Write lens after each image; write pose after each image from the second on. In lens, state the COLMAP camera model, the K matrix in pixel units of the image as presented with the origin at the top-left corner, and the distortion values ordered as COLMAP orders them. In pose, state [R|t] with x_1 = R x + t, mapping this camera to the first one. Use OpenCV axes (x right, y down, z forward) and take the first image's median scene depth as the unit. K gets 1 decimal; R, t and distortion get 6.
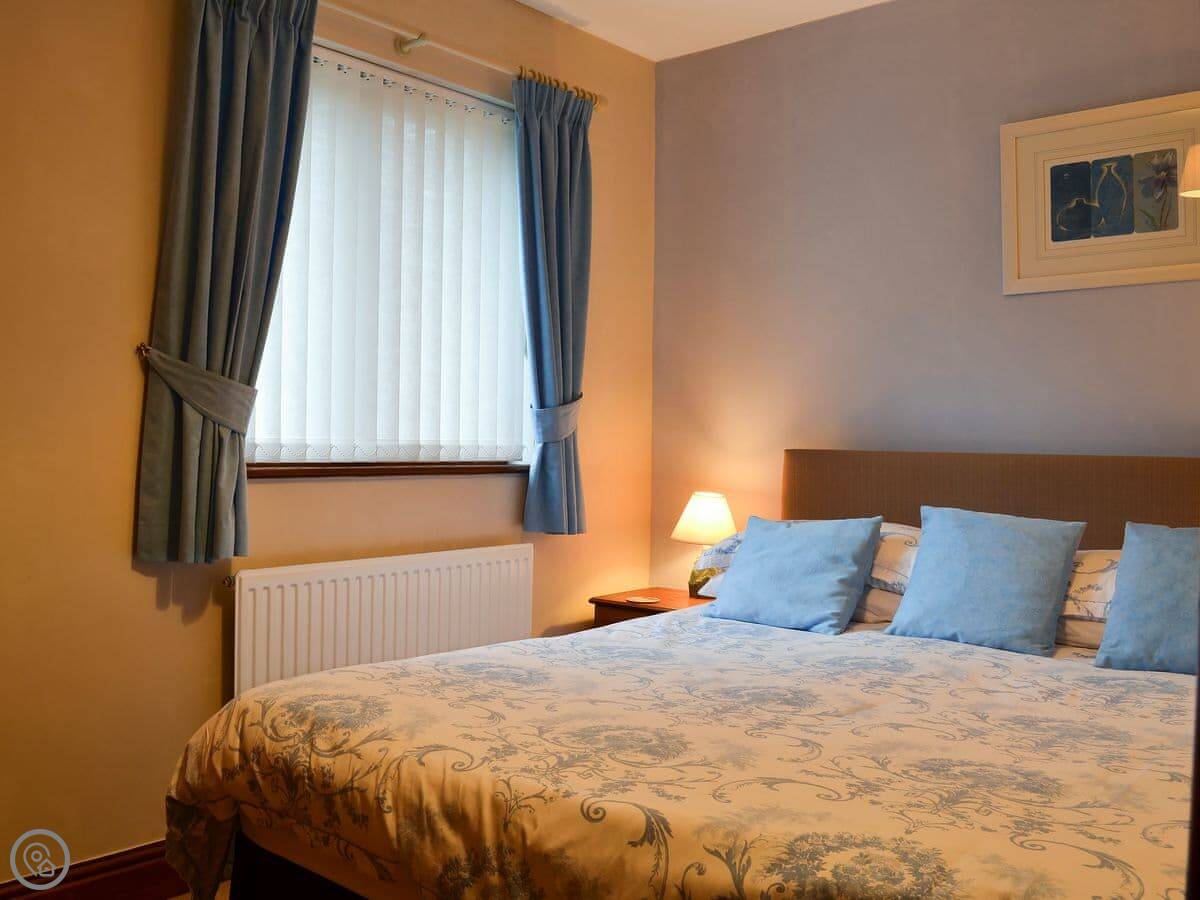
lens RADIAL K [[902.2, 0, 600.9], [0, 902.2, 425.6], [0, 0, 1]] dist [-0.058572, 0.000372]
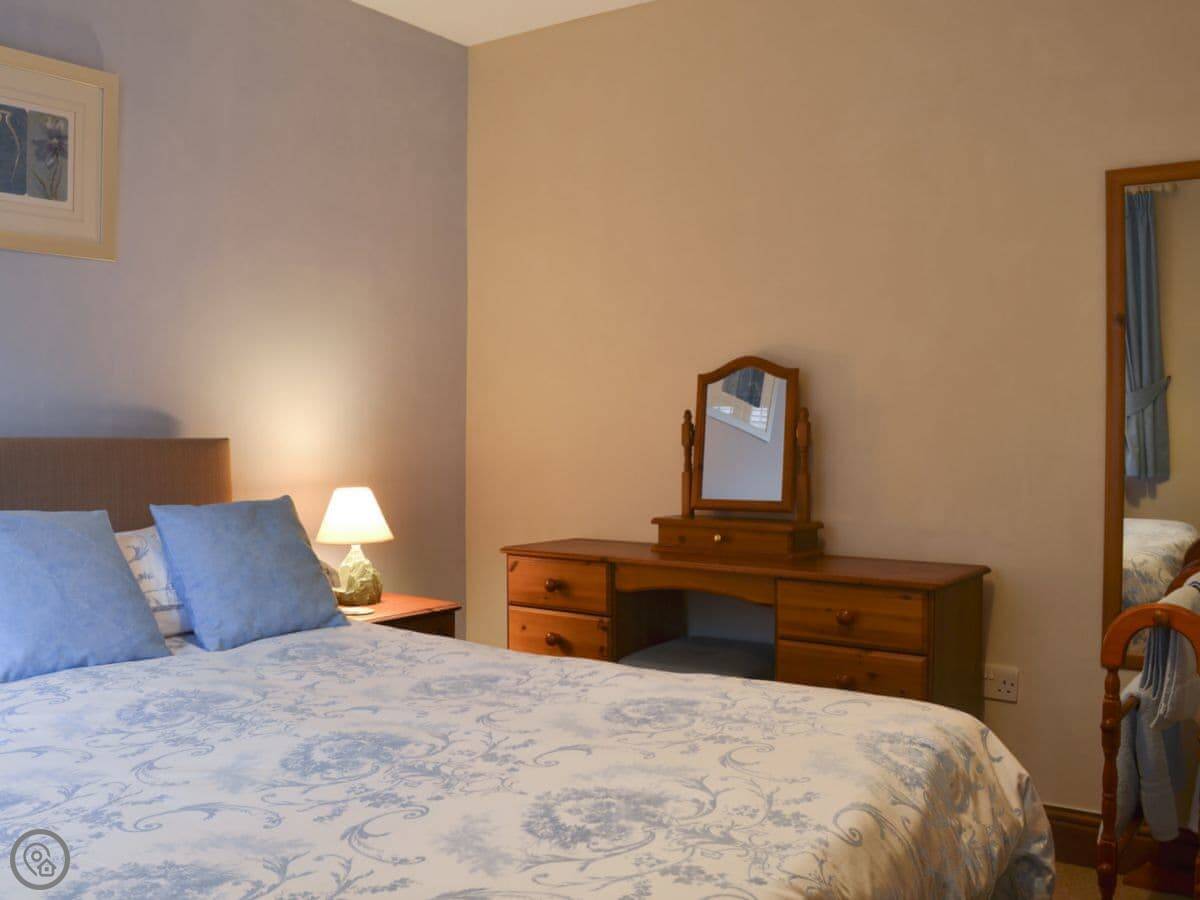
lens RADIAL K [[902.2, 0, 600.9], [0, 902.2, 425.6], [0, 0, 1]] dist [-0.058572, 0.000372]
pose [[0.113106, -0.007232, 0.993557, -0.242052], [-0.021844, 0.999714, 0.009763, 0.000277], [-0.993343, -0.022807, 0.112916, 0.295985]]
